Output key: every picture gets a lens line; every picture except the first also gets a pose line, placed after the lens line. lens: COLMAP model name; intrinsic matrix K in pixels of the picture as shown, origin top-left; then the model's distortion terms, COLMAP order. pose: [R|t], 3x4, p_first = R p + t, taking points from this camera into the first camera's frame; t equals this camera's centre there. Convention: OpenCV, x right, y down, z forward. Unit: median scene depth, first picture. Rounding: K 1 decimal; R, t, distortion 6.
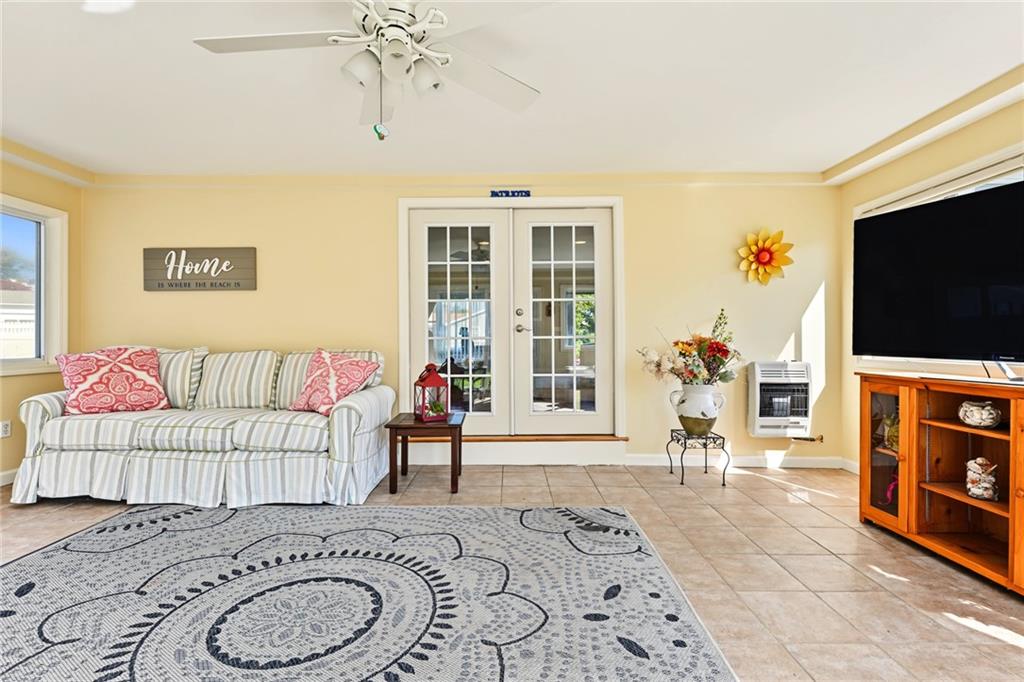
lens RADIAL K [[457.4, 0, 510.0], [0, 457.4, 337.3], [0, 0, 1]] dist [0.001388, -0.000419]
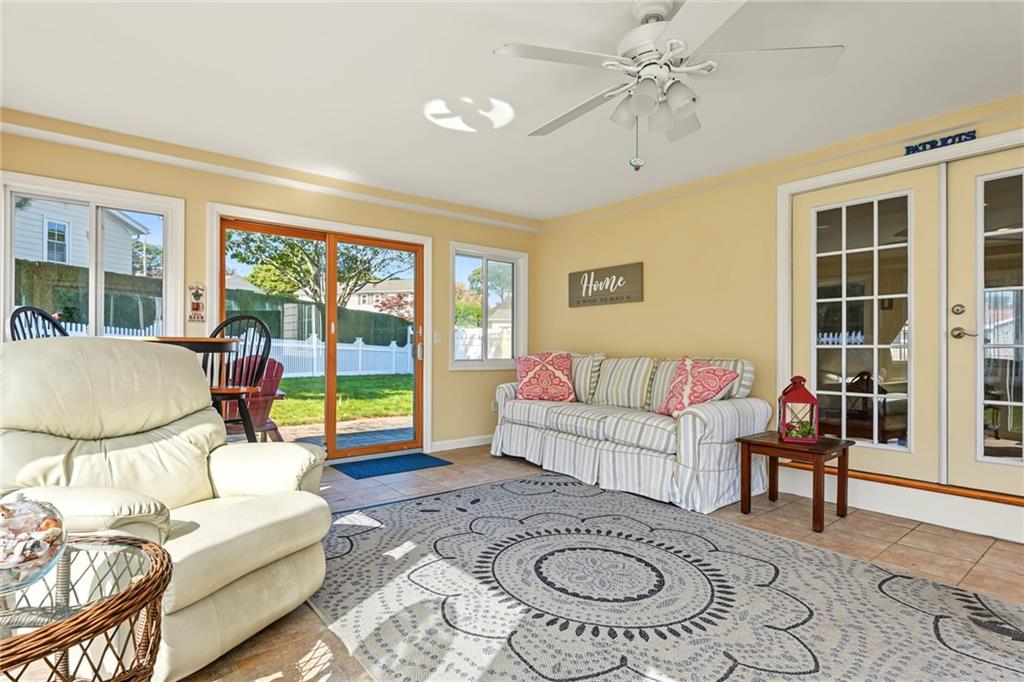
lens RADIAL K [[525.3, 0, 511.7], [0, 525.3, 349.1], [0, 0, 1]] dist [0.000760, -0.000272]
pose [[0.629997, 0.008956, -0.776546, 0.312427], [-0.004402, 0.999959, 0.007962, 0.002755], [0.776585, -0.001598, 0.630011, -0.040009]]
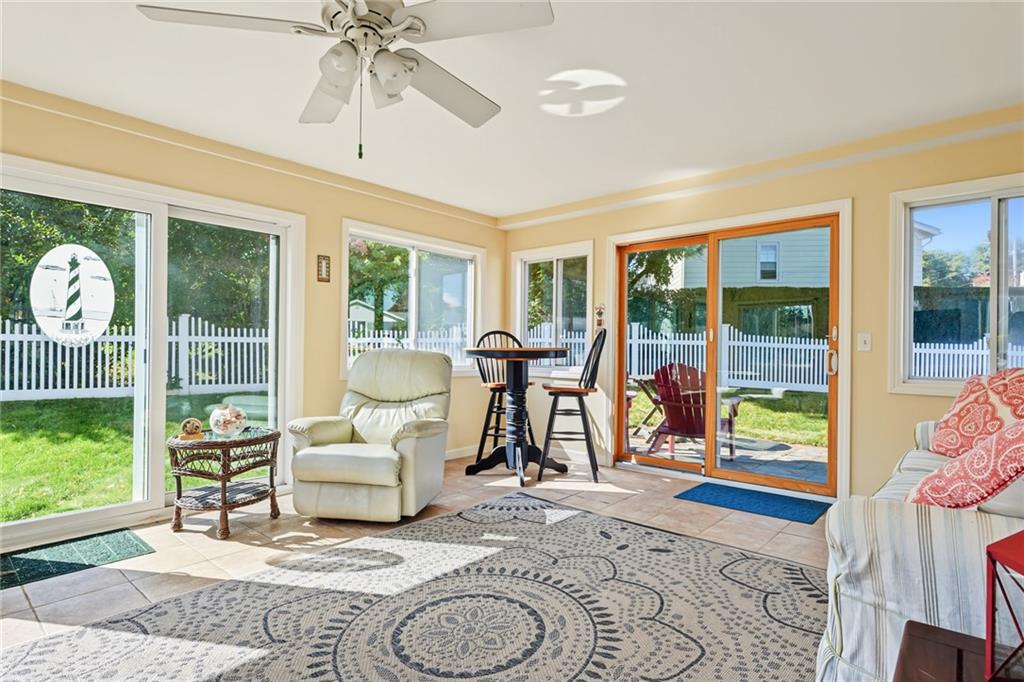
lens RADIAL K [[540.7, 0, 512.5], [0, 540.7, 349.0], [0, 0, 1]] dist [0.001277, -0.000294]
pose [[-0.668895, -0.005980, -0.743333, 0.231916], [-0.003030, 0.999981, -0.005318, 0.002633], [0.743350, -0.001305, -0.668901, 1.203886]]
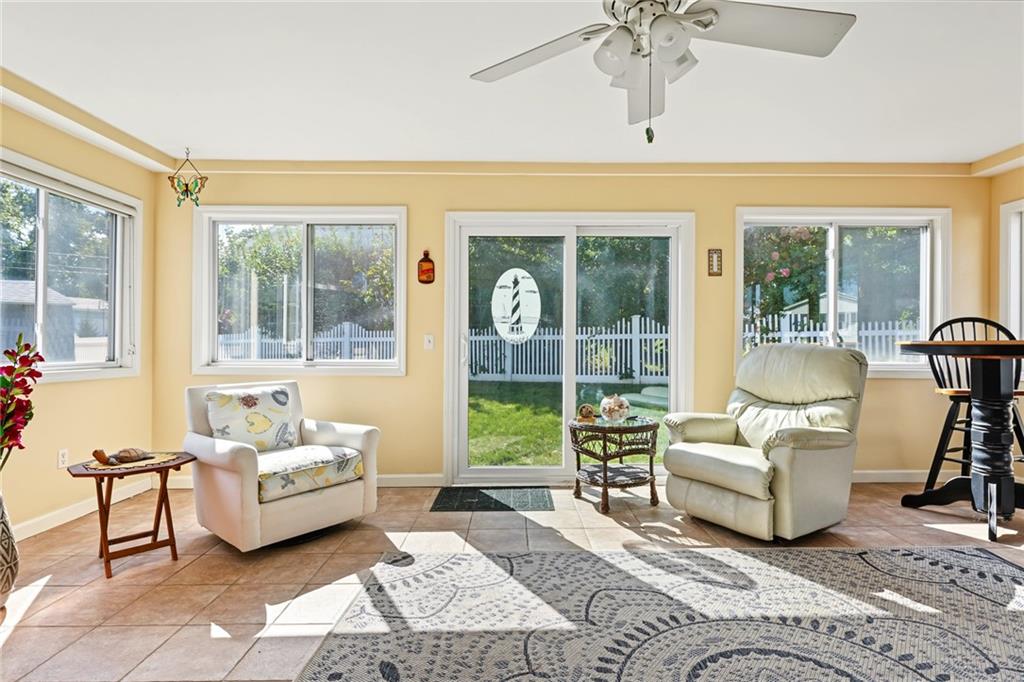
lens RADIAL K [[514.7, 0, 511.6], [0, 514.7, 341.7], [0, 0, 1]] dist [-0.000060, -0.000546]
pose [[-0.999966, 0.001090, 0.008211, 0.003135], [0.001014, 0.999957, -0.009248, 0.001779], [-0.008220, -0.009239, -0.999924, 1.217822]]
